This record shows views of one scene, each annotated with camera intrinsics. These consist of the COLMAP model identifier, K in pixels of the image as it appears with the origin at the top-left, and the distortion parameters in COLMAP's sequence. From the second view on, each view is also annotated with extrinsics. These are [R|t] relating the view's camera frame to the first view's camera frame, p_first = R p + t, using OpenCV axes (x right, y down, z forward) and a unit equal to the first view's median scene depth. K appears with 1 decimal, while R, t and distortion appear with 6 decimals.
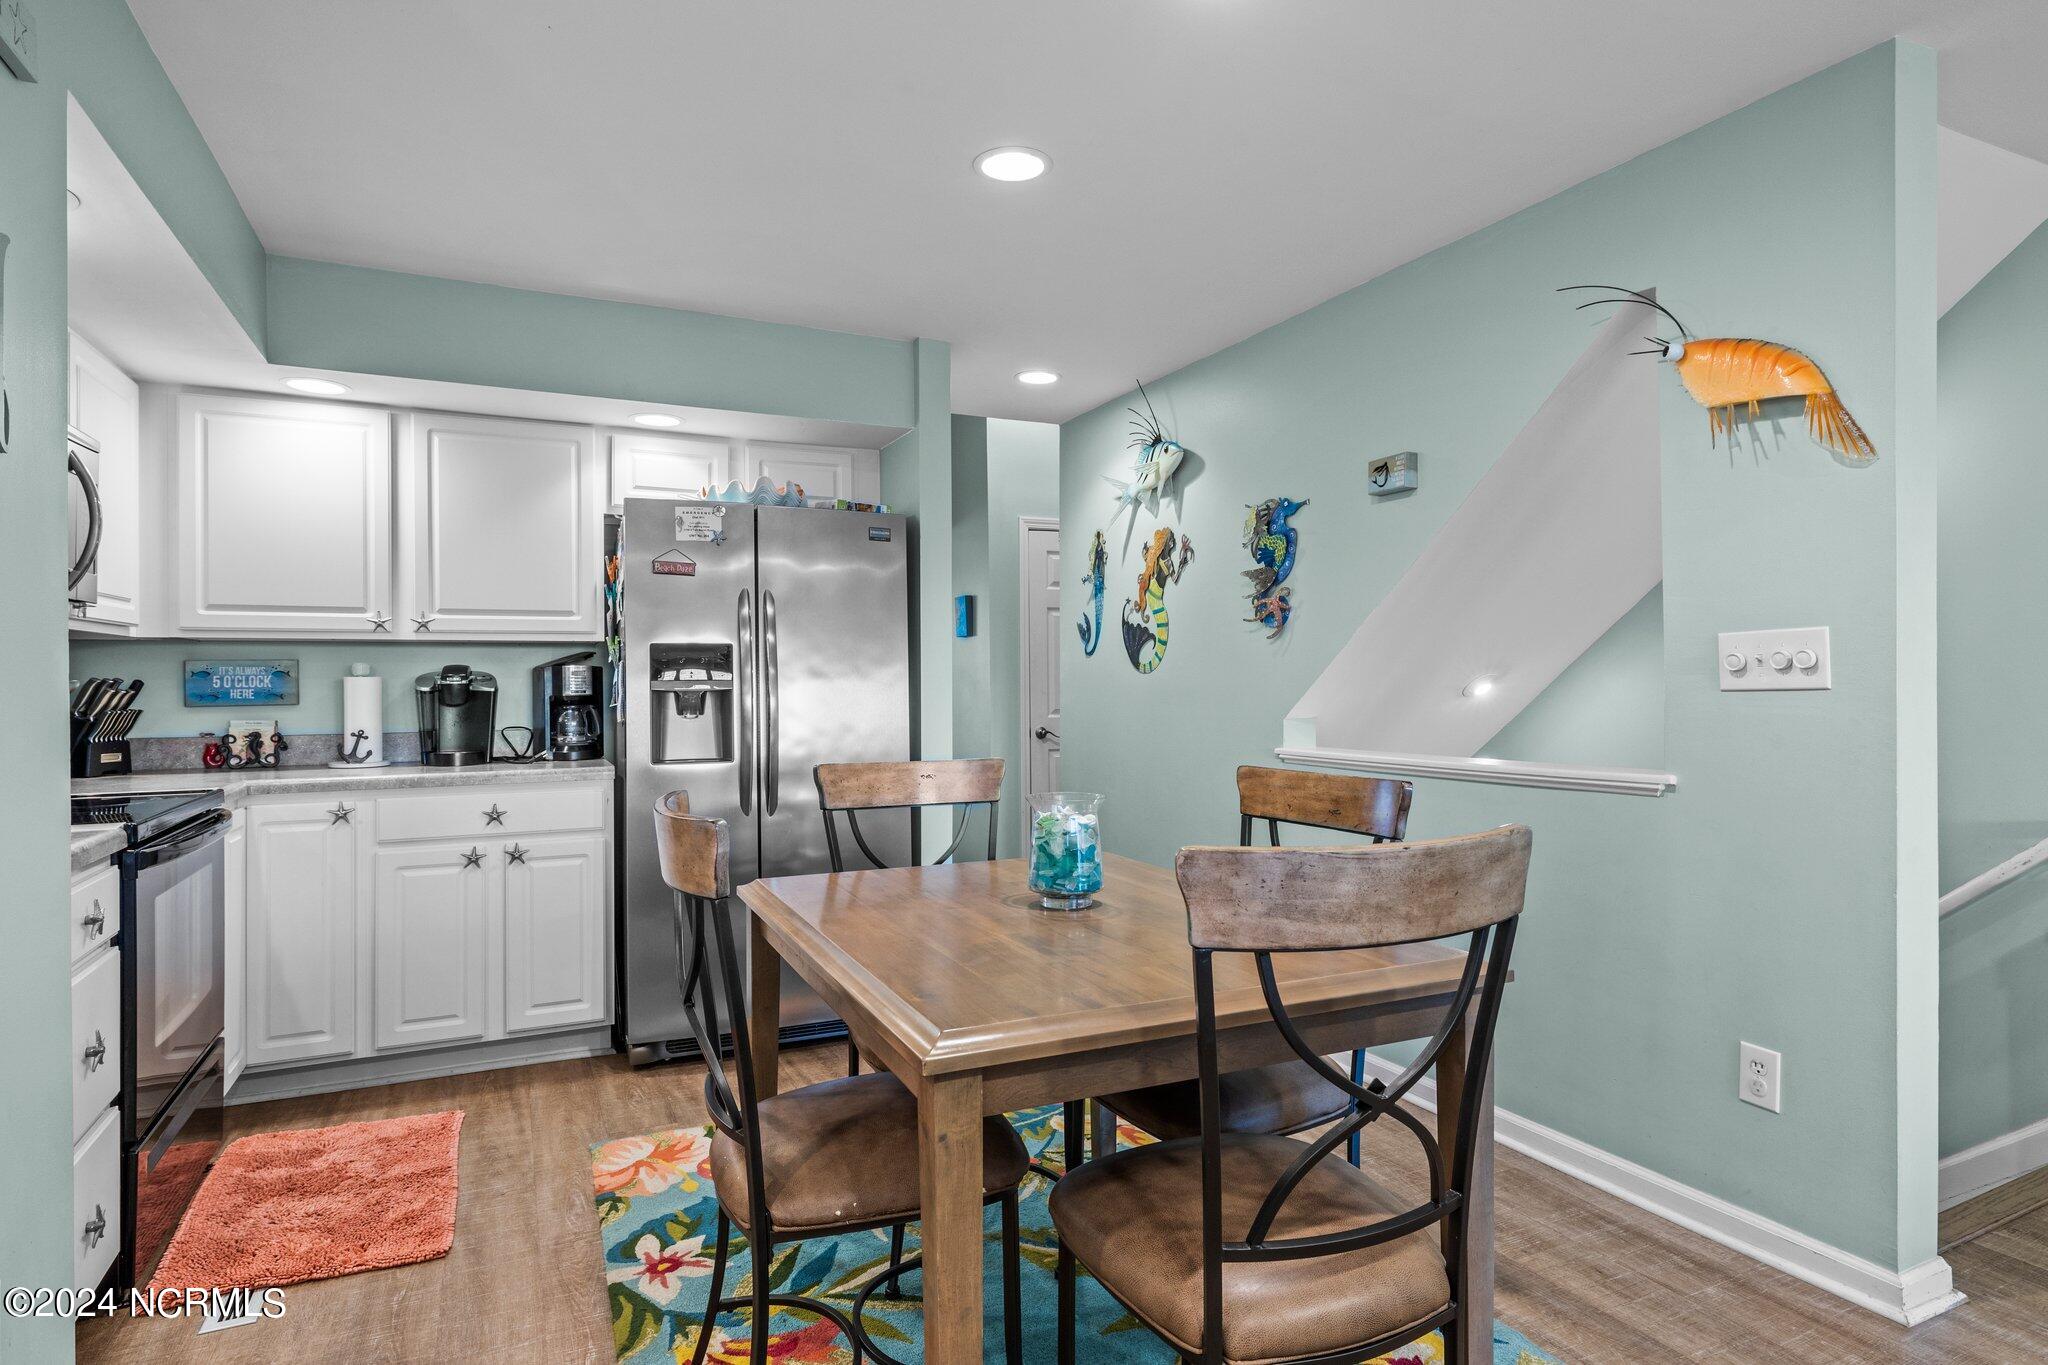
lens RADIAL K [[1091.8, 0, 1016.1], [0, 1091.8, 672.6], [0, 0, 1]] dist [-0.001197, 0.000112]
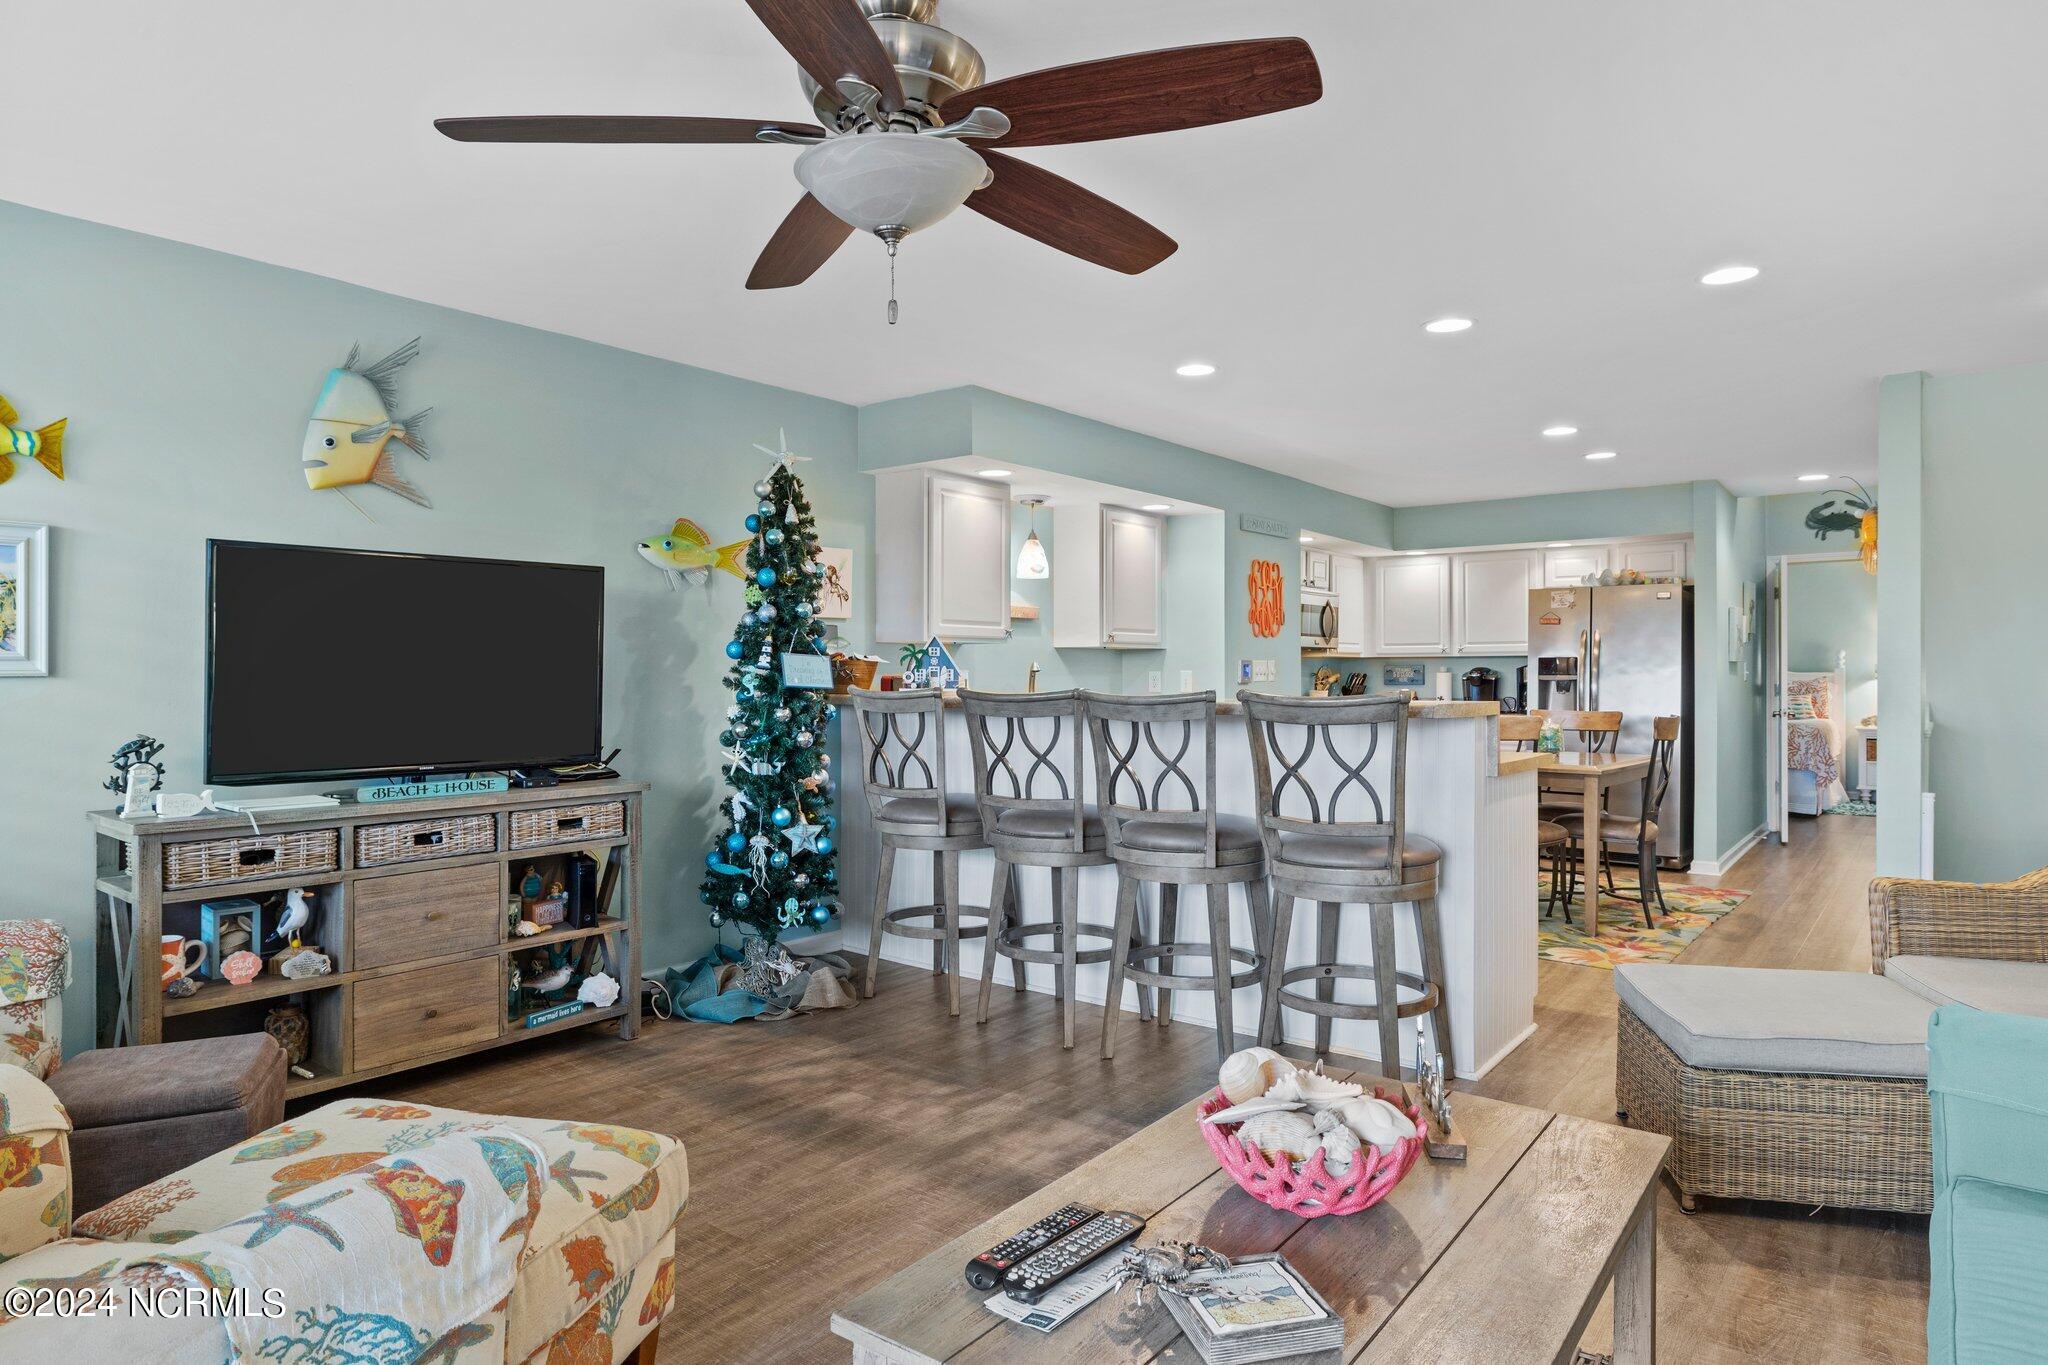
lens RADIAL K [[1182.0, 0, 1024.0], [0, 1182.0, 682.5], [0, 0, 1]] dist [-0.000750, 0.000257]
pose [[0.443177, 0.010393, -0.896374, 1.246704], [0.004369, 0.999896, 0.013753, -0.013777], [0.896424, -0.010011, 0.443085, -0.893407]]
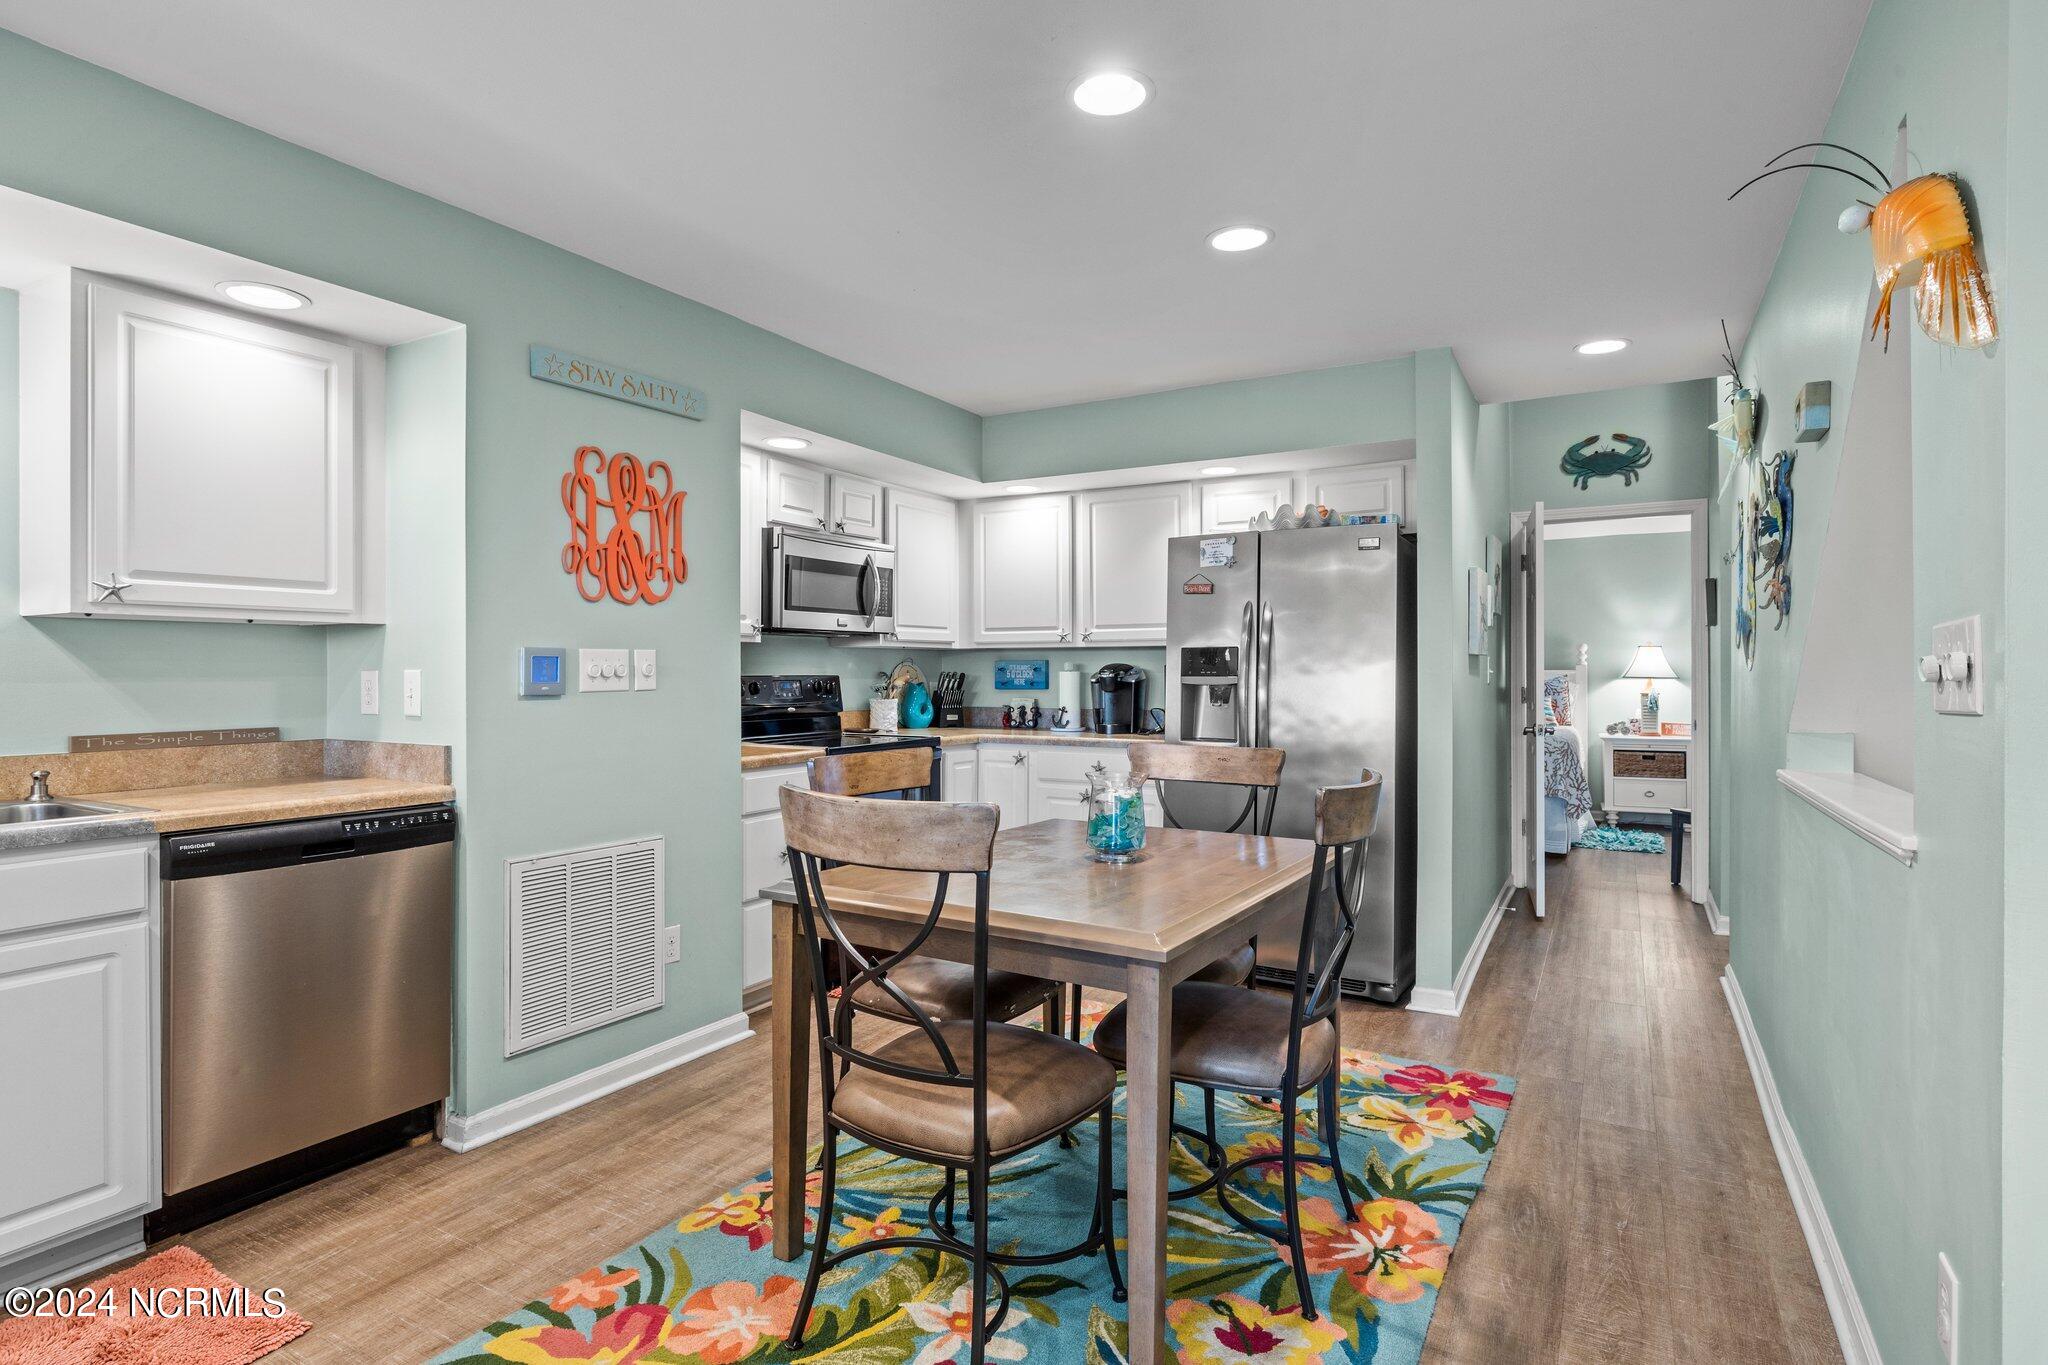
lens RADIAL K [[1041.4, 0, 1028.8], [0, 1041.4, 676.5], [0, 0, 1]] dist [-0.002570, -0.000258]
pose [[0.573639, 0.009809, -0.819049, 0.564885], [0.003132, 0.999895, 0.014168, -0.010111], [0.819102, -0.010692, 0.573548, 0.127894]]
